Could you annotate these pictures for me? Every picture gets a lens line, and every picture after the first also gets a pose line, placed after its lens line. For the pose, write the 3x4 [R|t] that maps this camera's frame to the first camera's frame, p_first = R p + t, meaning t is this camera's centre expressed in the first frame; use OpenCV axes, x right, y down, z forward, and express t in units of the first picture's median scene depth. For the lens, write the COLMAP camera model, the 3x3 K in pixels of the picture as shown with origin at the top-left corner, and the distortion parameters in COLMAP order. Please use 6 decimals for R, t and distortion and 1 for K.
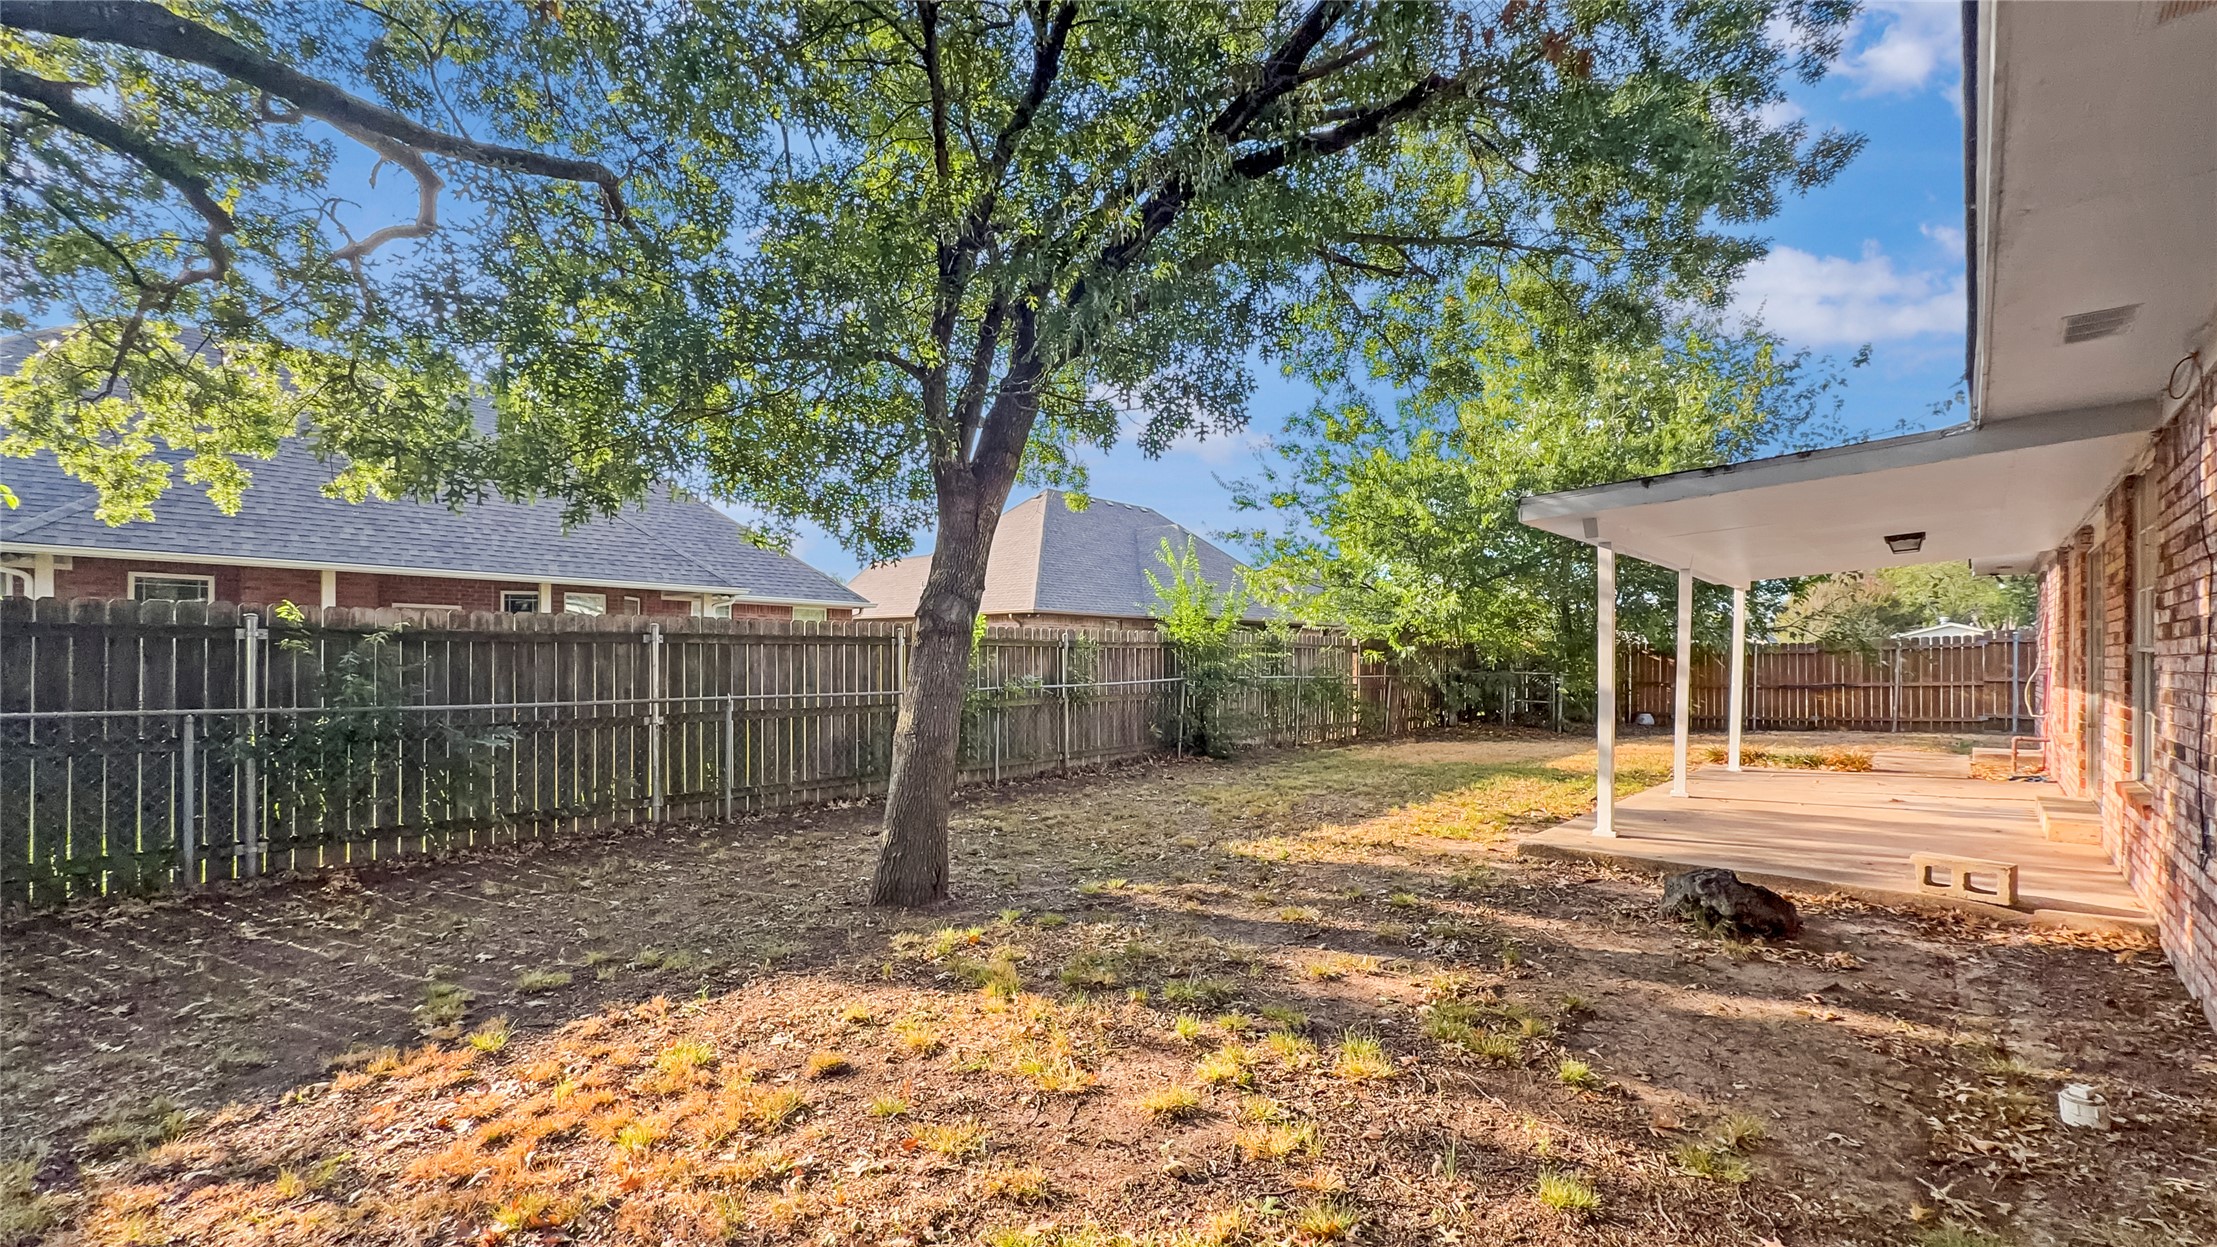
lens RADIAL K [[908.1, 0, 1103.3], [0, 908.1, 638.3], [0, 0, 1]] dist [-0.002199, 0.000004]
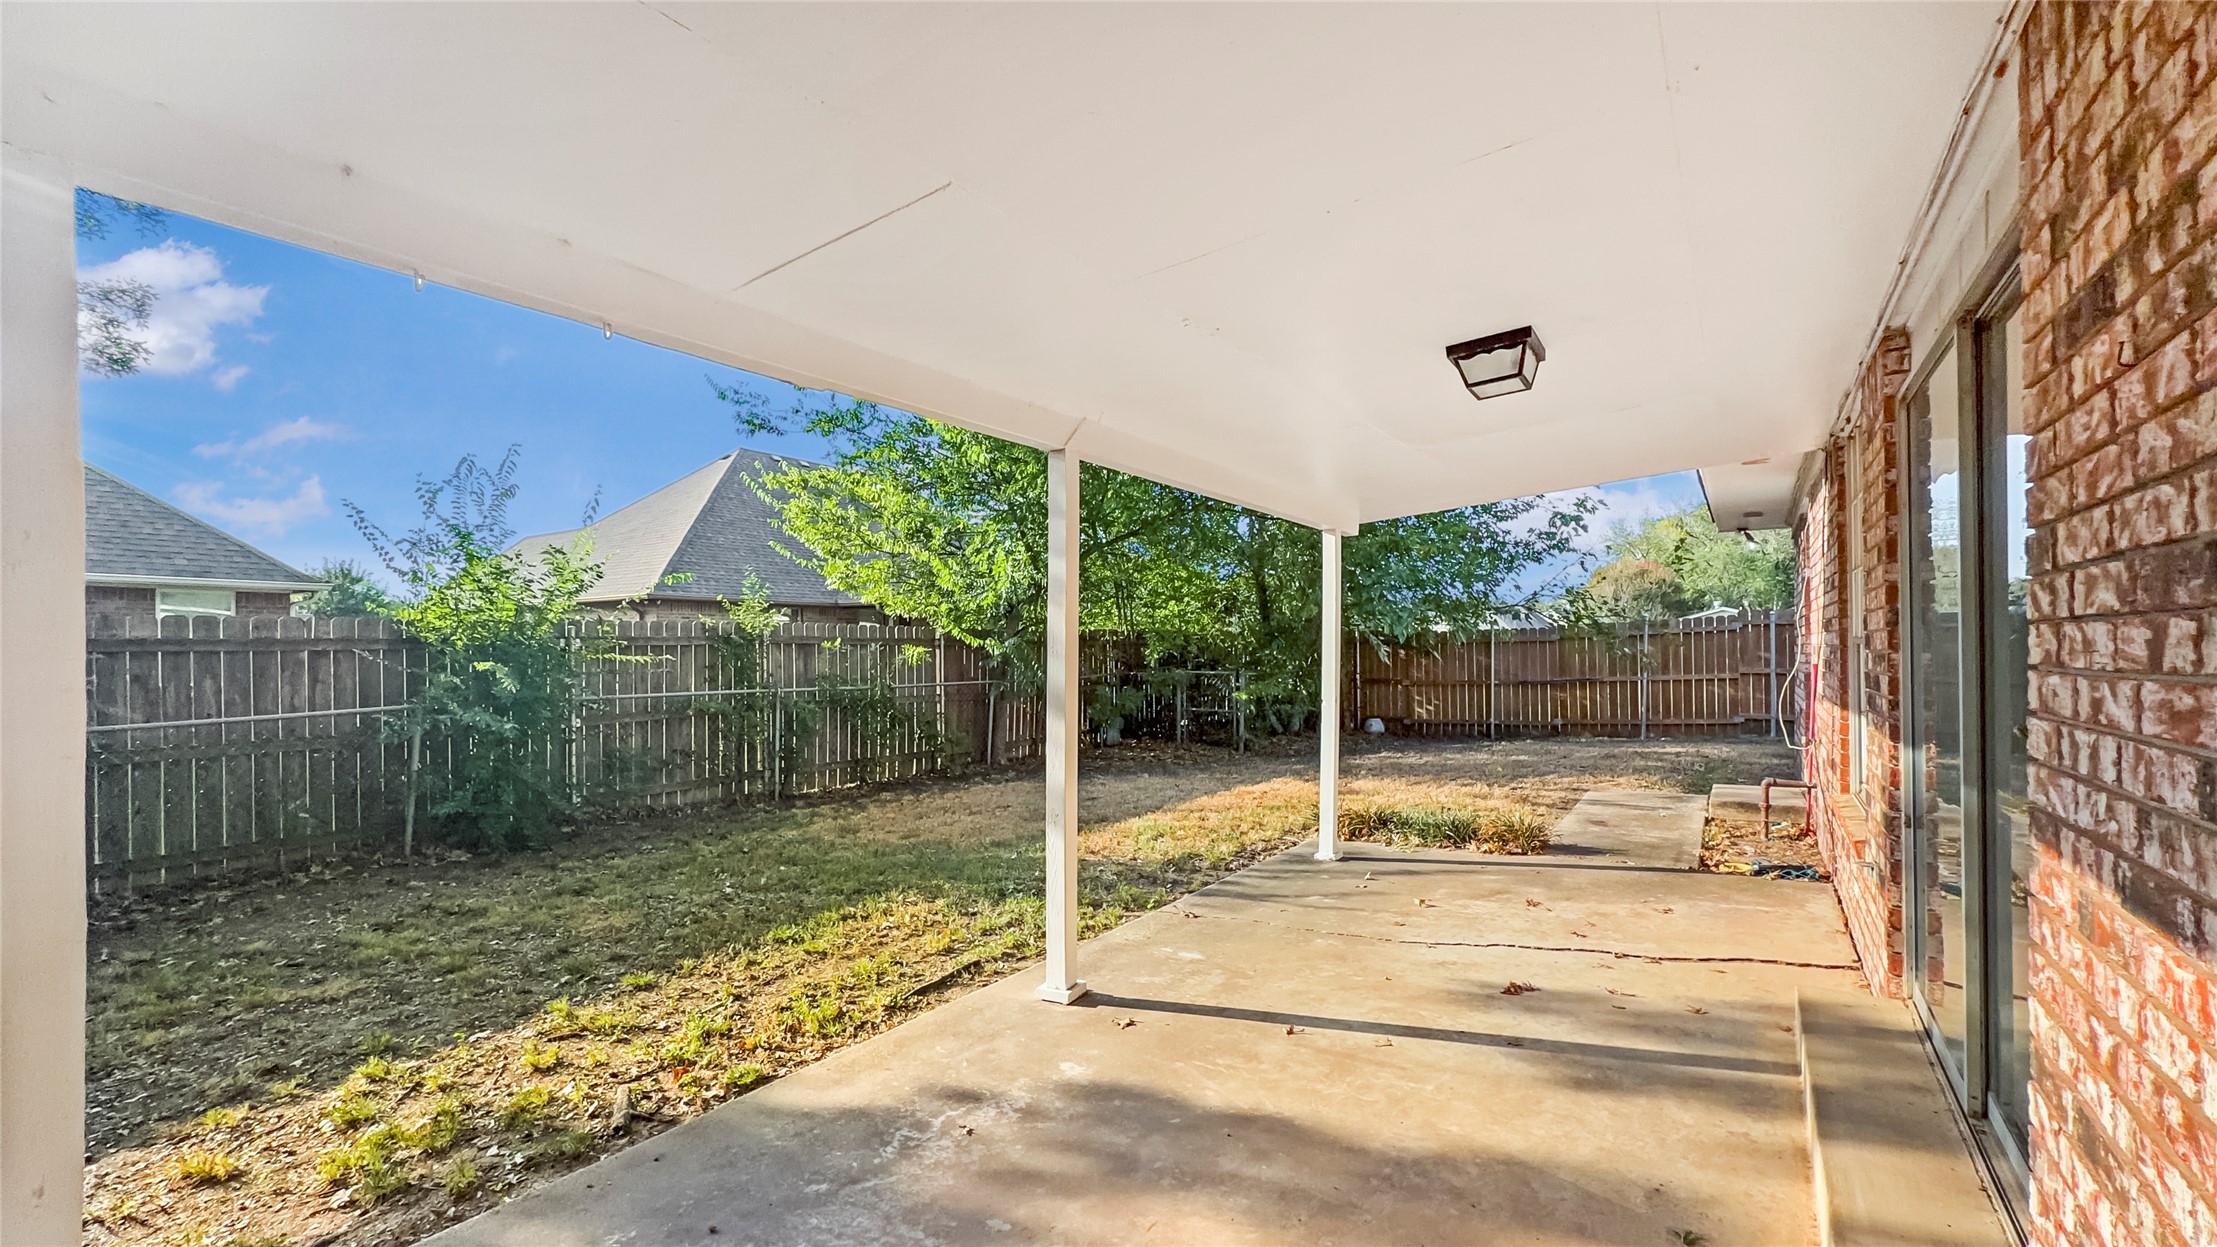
lens RADIAL K [[908.1, 0, 1114.2], [0, 908.1, 626.7], [0, 0, 1]] dist [-0.002199, 0.000004]
pose [[0.988014, -0.010937, 0.153979, 0.285714], [0.011715, 0.999923, -0.004149, 0.002737], [-0.153922, 0.005903, 0.988065, 0.275919]]
